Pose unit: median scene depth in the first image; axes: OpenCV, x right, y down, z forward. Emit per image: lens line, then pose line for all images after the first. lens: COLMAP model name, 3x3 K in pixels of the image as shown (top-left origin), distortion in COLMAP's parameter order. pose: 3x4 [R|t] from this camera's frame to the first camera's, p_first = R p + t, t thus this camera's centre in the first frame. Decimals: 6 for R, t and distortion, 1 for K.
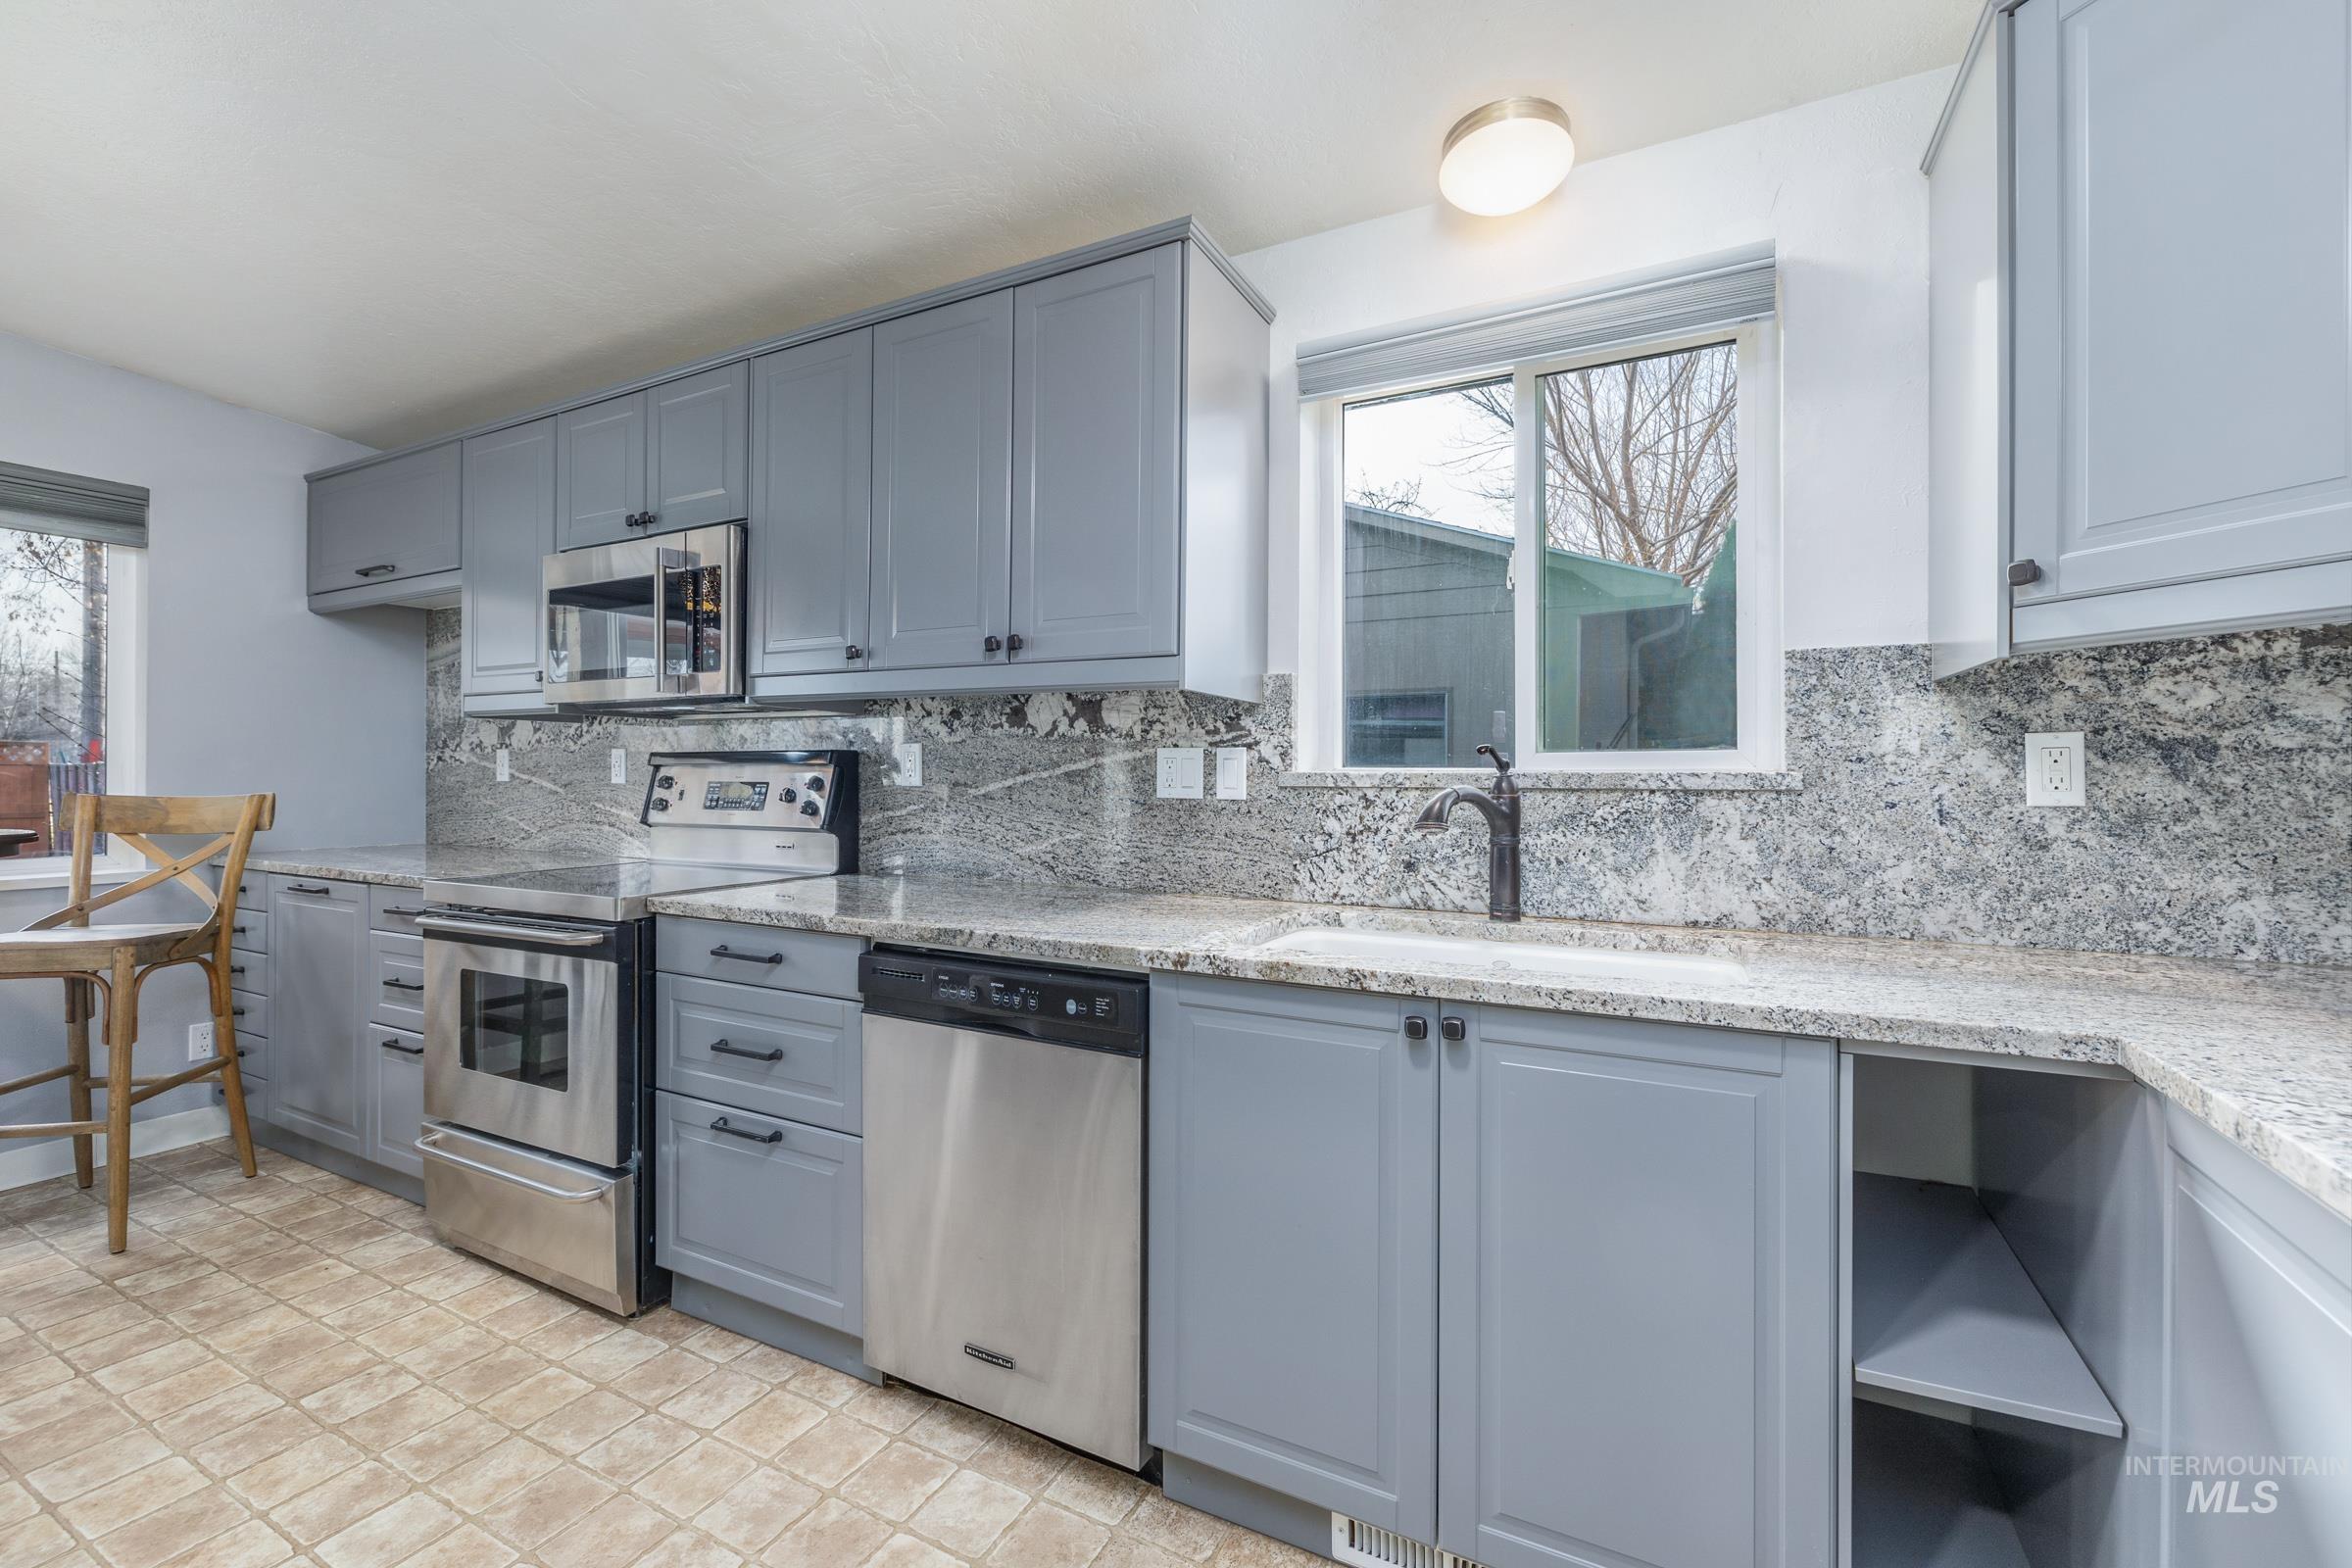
lens RADIAL K [[979.4, 0, 1177.8], [0, 979.4, 770.2], [0, 0, 1]] dist [-0.000243, -0.000012]
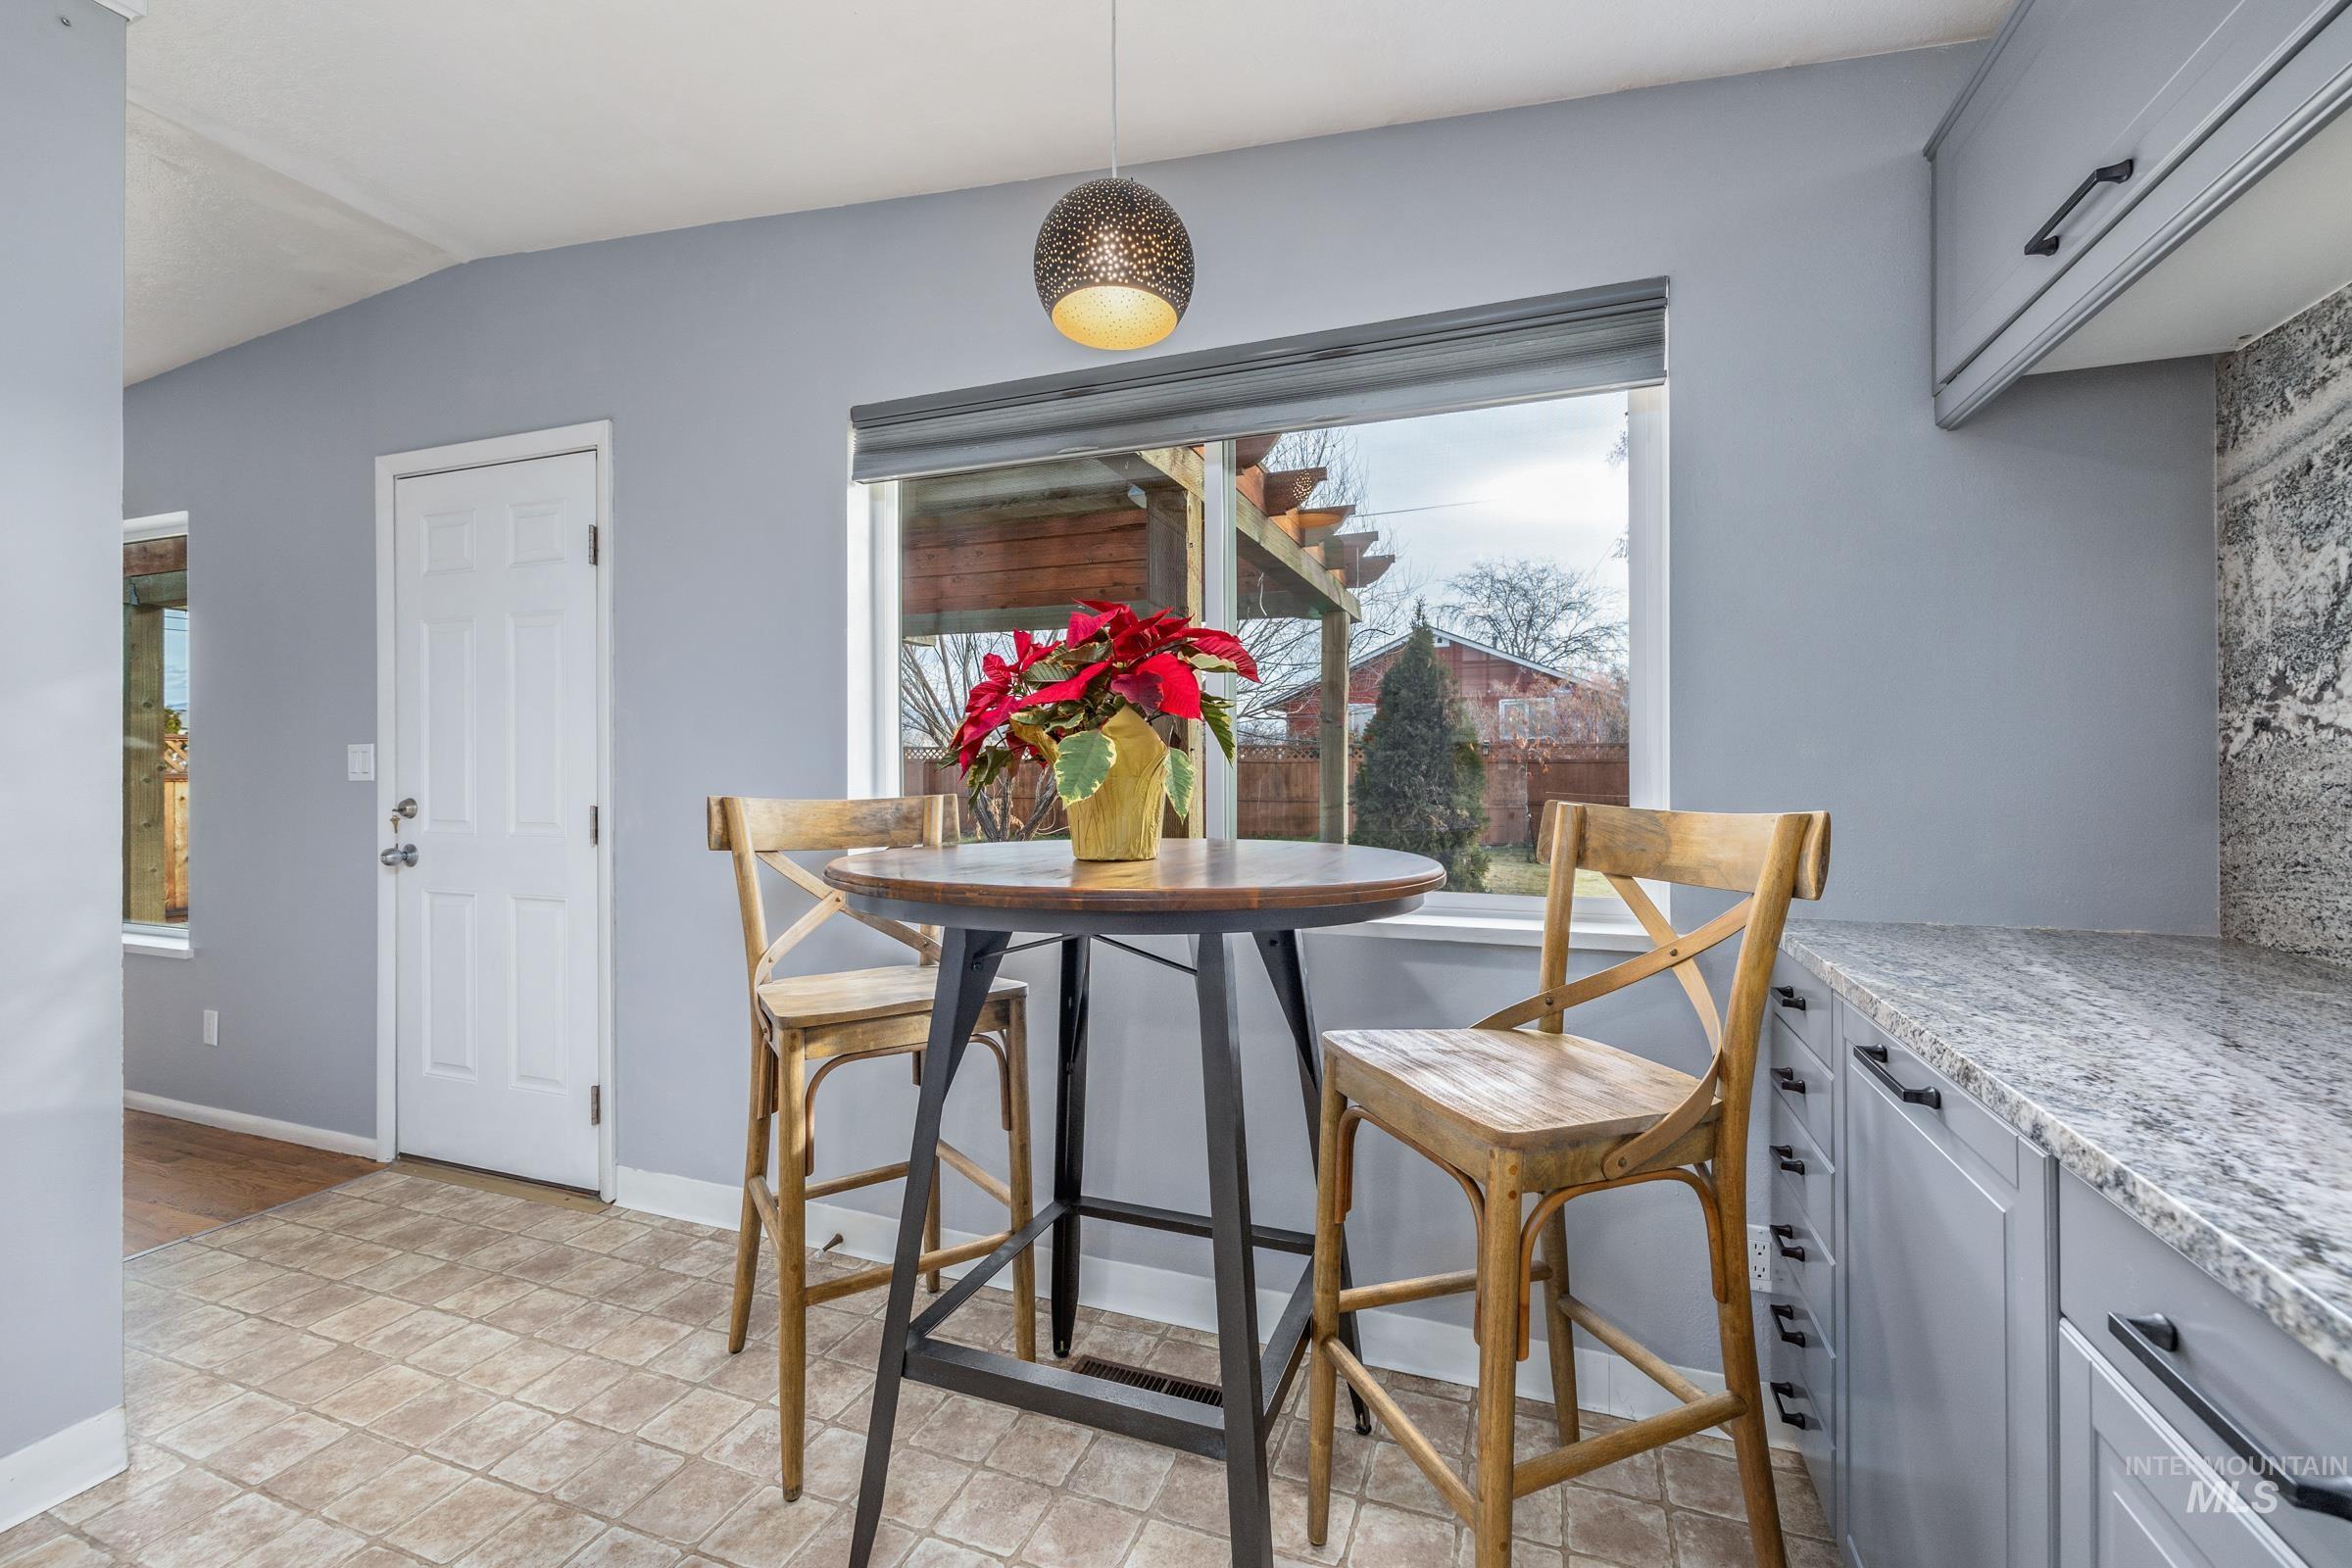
lens RADIAL K [[979.4, 0, 1177.8], [0, 979.4, 770.2], [0, 0, 1]] dist [-0.000243, -0.000012]
pose [[0.130483, -0.007781, -0.991420, -0.541052], [0.008883, 0.999938, -0.006679, 0.005325], [0.991411, -0.007935, 0.130544, 0.667398]]
